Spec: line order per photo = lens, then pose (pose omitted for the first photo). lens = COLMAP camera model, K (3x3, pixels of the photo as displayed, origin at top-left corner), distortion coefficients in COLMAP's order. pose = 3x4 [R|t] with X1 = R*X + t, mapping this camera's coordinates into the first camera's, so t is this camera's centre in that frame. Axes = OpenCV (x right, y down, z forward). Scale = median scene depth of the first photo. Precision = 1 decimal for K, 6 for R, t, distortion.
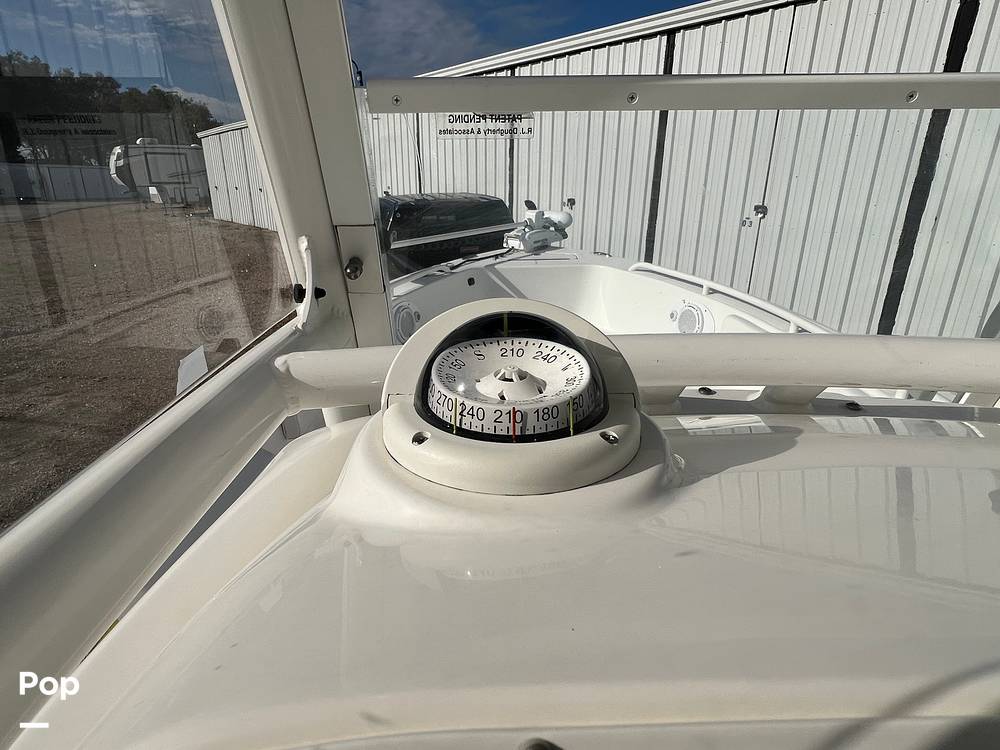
lens RADIAL K [[562.1, 0, 486.2], [0, 562.1, 394.9], [0, 0, 1]] dist [-0.005634, 0.001159]
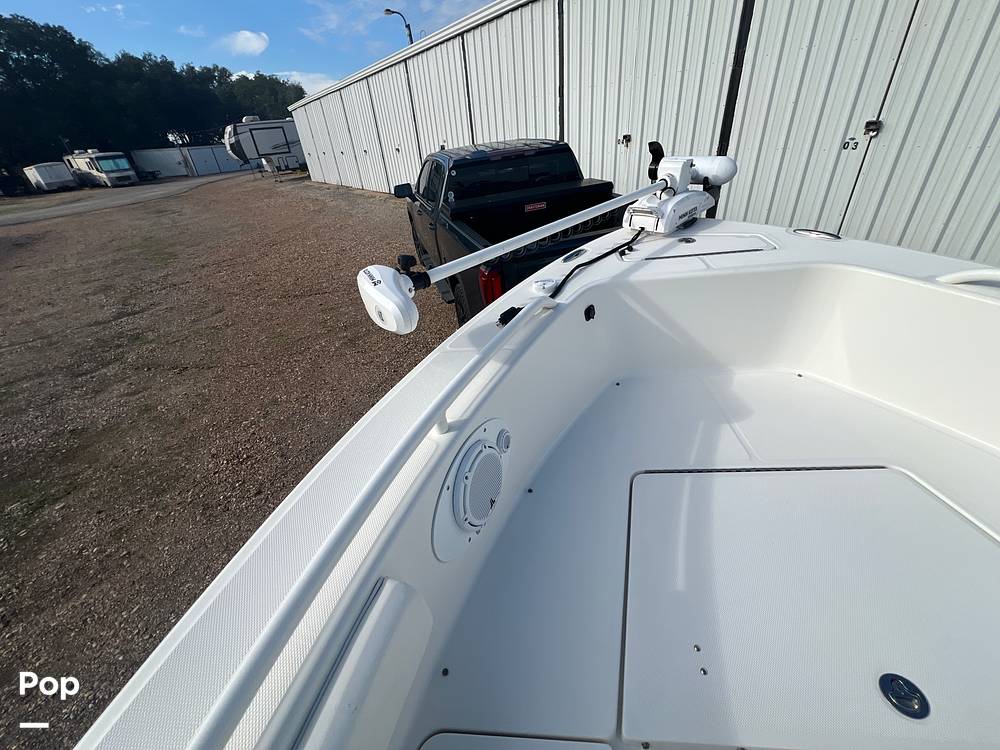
lens RADIAL K [[401.8, 0, 498.3], [0, 401.8, 372.4], [0, 0, 1]] dist [0.000145, -0.000305]
pose [[0.995035, -0.046524, -0.087987, -0.039732], [0.061532, 0.982392, 0.176406, -0.104991], [0.078230, -0.180944, 0.980377, 0.287506]]
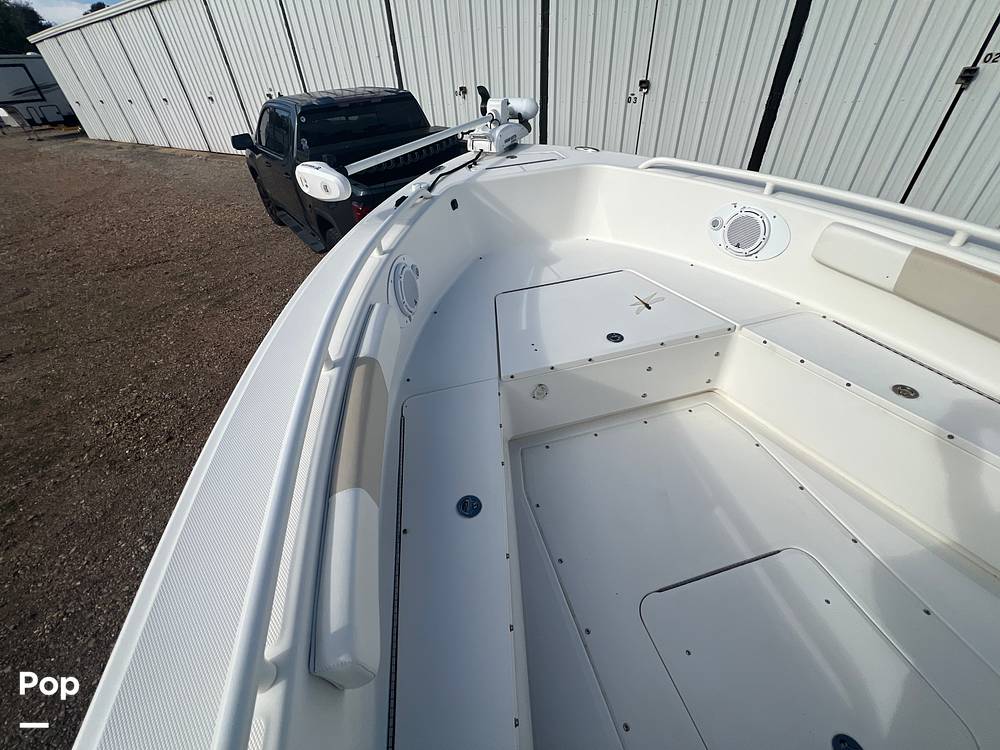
lens RADIAL K [[401.8, 0, 499.1], [0, 401.8, 373.4], [0, 0, 1]] dist [0.000145, -0.000305]
pose [[0.957078, -0.212604, 0.196981, -0.062077], [0.150775, 0.945660, 0.288086, -0.061914], [-0.247526, -0.246021, 0.937126, 0.184953]]
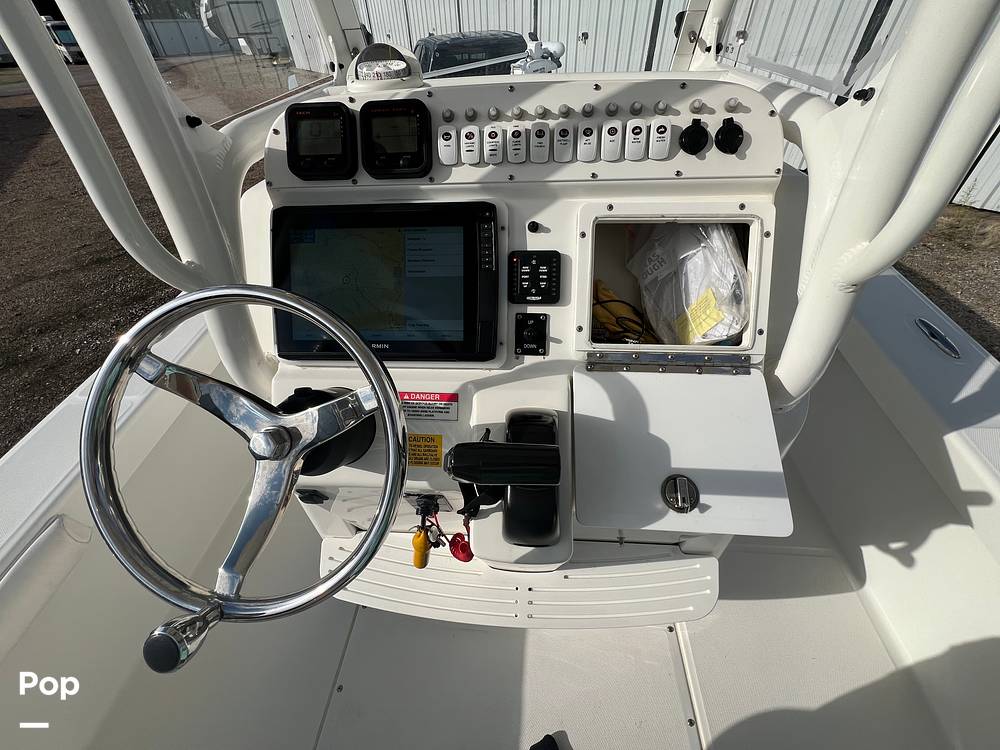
lens RADIAL K [[401.7, 0, 497.1], [0, 401.7, 377.8], [0, 0, 1]] dist [-0.001482, 0.000647]
pose [[0.997892, 0.007717, -0.064441, 0.035178], [0.015730, 0.934544, 0.355499, 0.033757], [0.062966, -0.355763, 0.932453, -0.072756]]
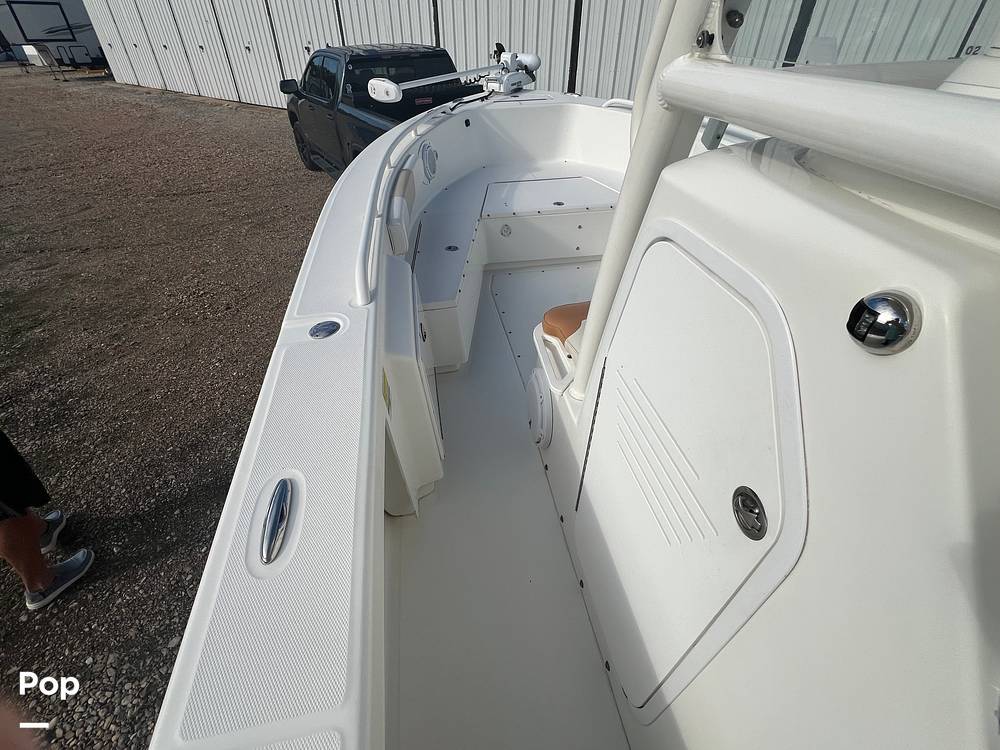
lens RADIAL K [[460.4, 0, 497.6], [0, 460.4, 378.4], [0, 0, 1]] dist [-0.003098, 0.000989]
pose [[0.980677, -0.118881, 0.155372, -0.082364], [0.072832, 0.958958, 0.274034, 0.020116], [-0.181573, -0.257423, 0.949086, -0.011245]]
